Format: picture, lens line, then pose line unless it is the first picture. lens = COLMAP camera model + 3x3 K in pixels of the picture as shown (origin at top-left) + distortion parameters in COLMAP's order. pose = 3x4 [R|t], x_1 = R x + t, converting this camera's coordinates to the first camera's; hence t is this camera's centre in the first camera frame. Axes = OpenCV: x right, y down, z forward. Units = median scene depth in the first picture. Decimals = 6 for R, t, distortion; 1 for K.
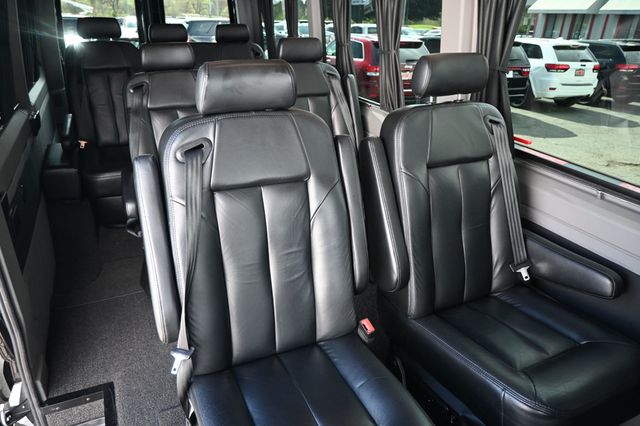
lens RADIAL K [[440.6, 0, 320.0], [0, 440.6, 213.0], [0, 0, 1]] dist [-0.000364, 0.002519]
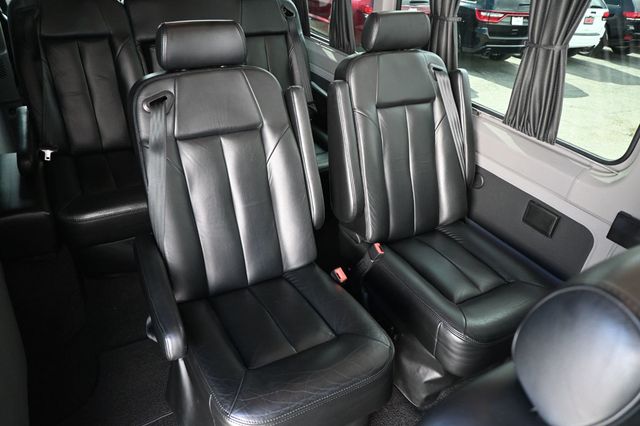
lens RADIAL K [[447.4, 0, 320.0], [0, 447.4, 213.0], [0, 0, 1]] dist [0.008214, 0.002840]
pose [[0.996316, 0.001334, 0.085747, -0.364965], [-0.013027, 0.990629, 0.135954, -0.328100], [-0.084762, -0.136570, 0.986997, 0.547891]]
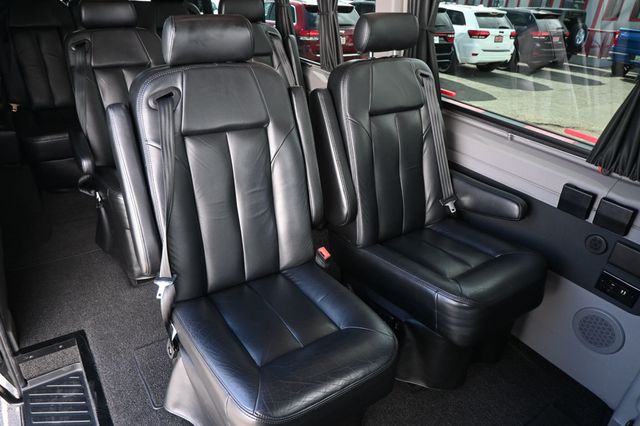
lens RADIAL K [[440.6, 0, 320.0], [0, 440.6, 213.0], [0, 0, 1]] dist [-0.000364, 0.002519]
pose [[0.988849, -0.047685, 0.141077, -0.053834], [0.037877, 0.996728, 0.071410, 0.059785], [-0.144021, -0.065270, 0.987420, -0.120416]]
